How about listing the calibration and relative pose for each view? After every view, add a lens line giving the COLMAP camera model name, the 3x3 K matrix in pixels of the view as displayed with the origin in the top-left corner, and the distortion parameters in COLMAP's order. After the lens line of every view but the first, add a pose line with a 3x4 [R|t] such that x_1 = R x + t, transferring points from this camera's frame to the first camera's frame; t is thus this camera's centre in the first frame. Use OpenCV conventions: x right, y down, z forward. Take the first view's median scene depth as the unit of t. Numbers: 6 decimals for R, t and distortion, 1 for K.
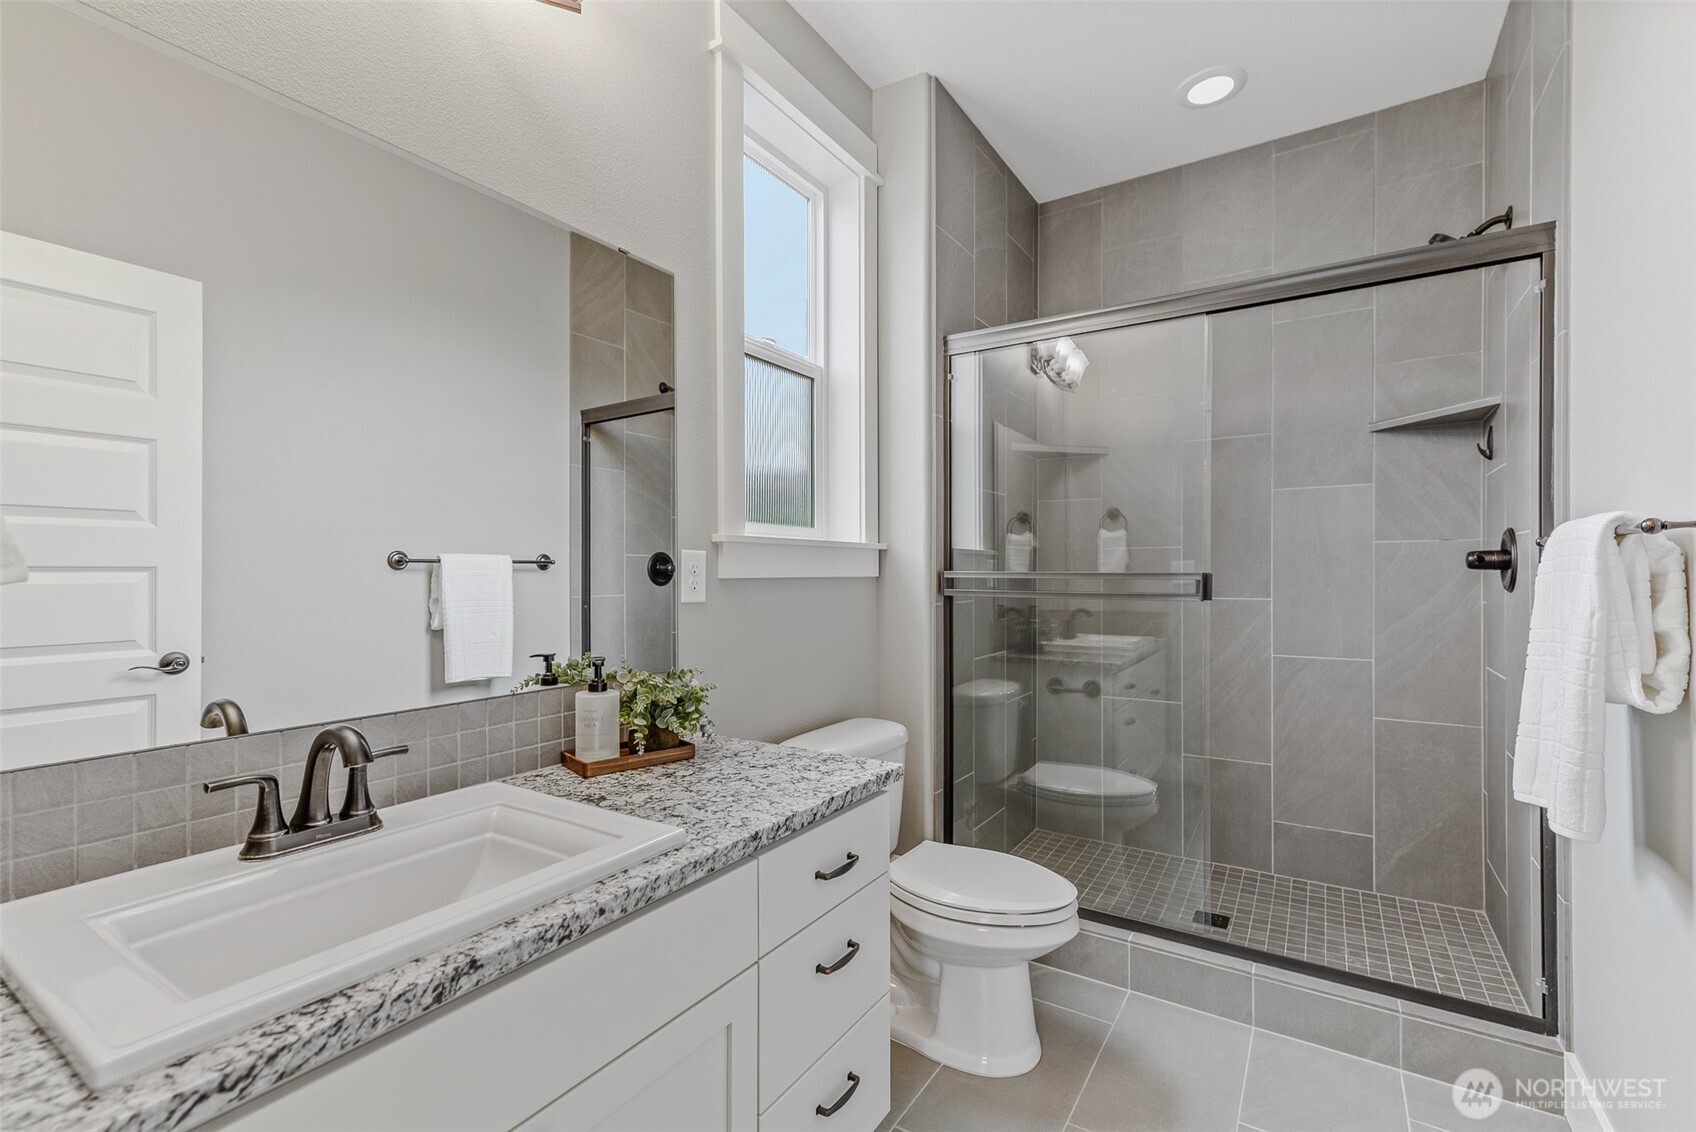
lens RADIAL K [[730.5, 0, 855.9], [0, 730.5, 570.9], [0, 0, 1]] dist [0.000818, -0.000098]
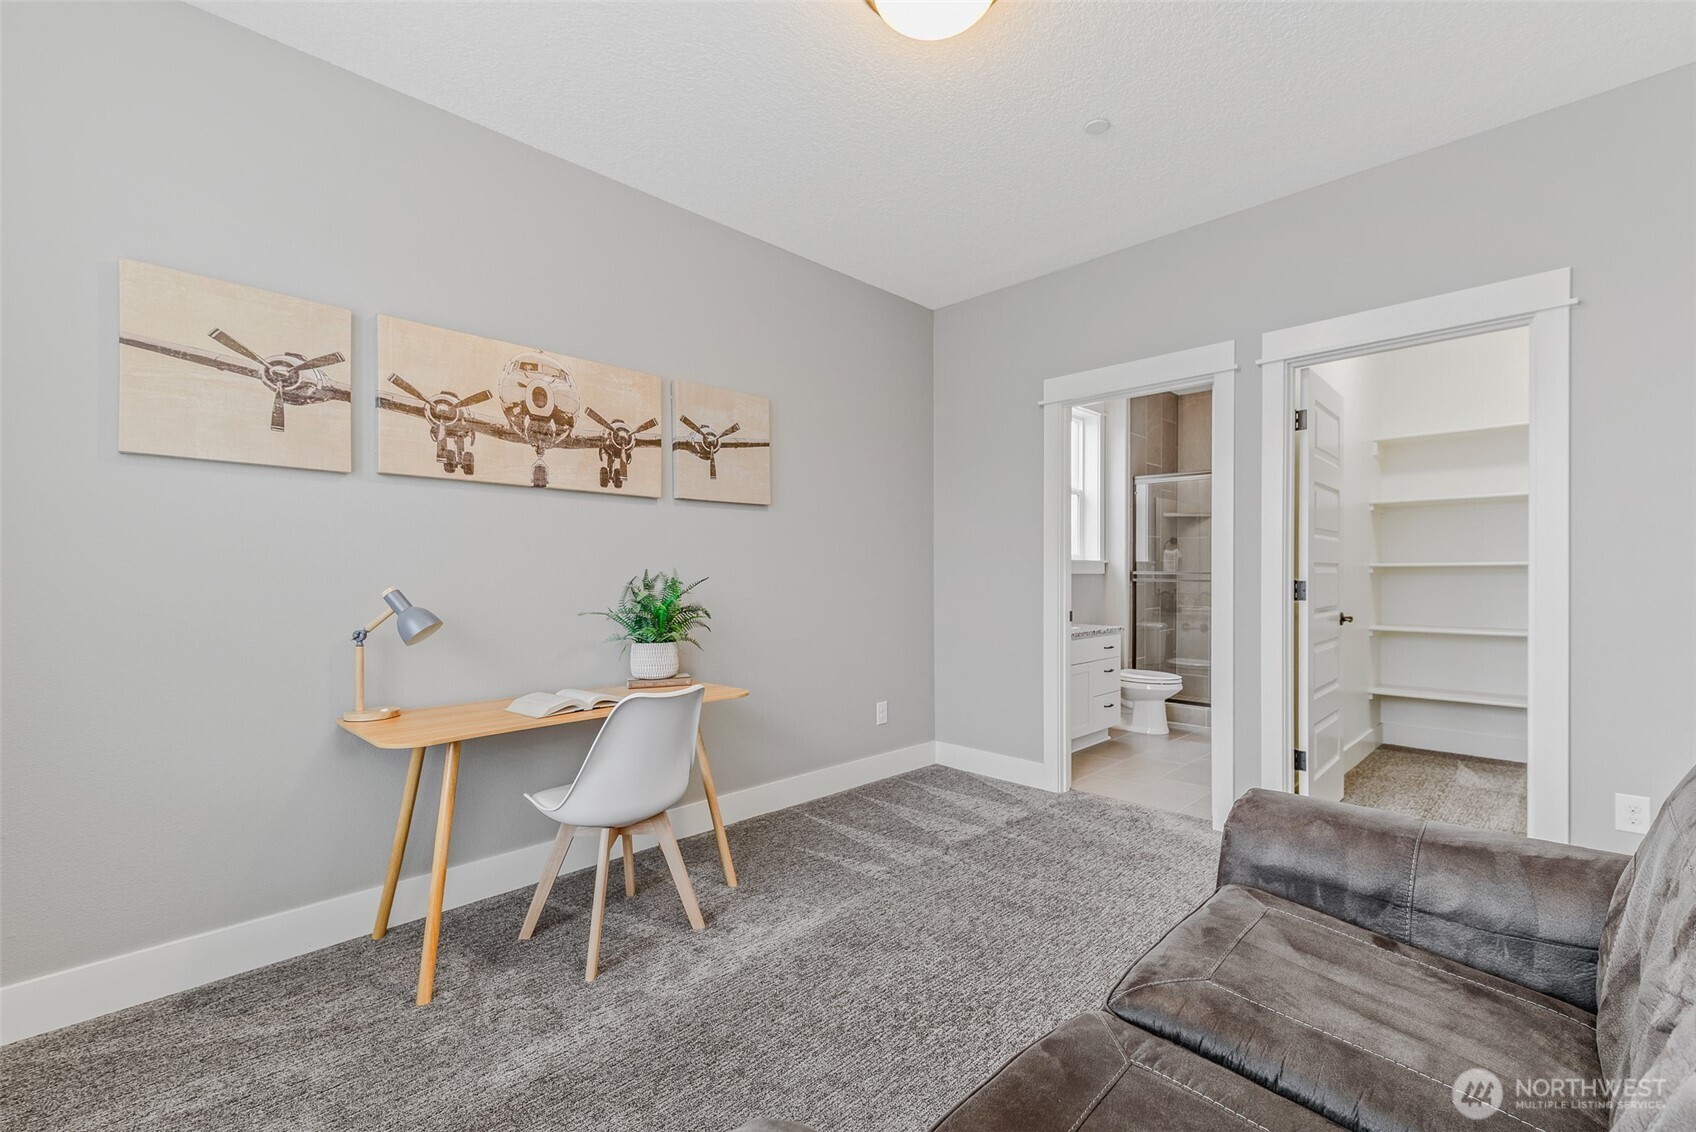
lens RADIAL K [[730.5, 0, 855.9], [0, 730.5, 570.9], [0, 0, 1]] dist [0.000818, -0.000098]
pose [[0.978866, 0.004247, -0.204460, -0.284537], [-0.003748, 0.999989, 0.002830, -0.004668], [0.204470, -0.002004, 0.978871, -1.580948]]
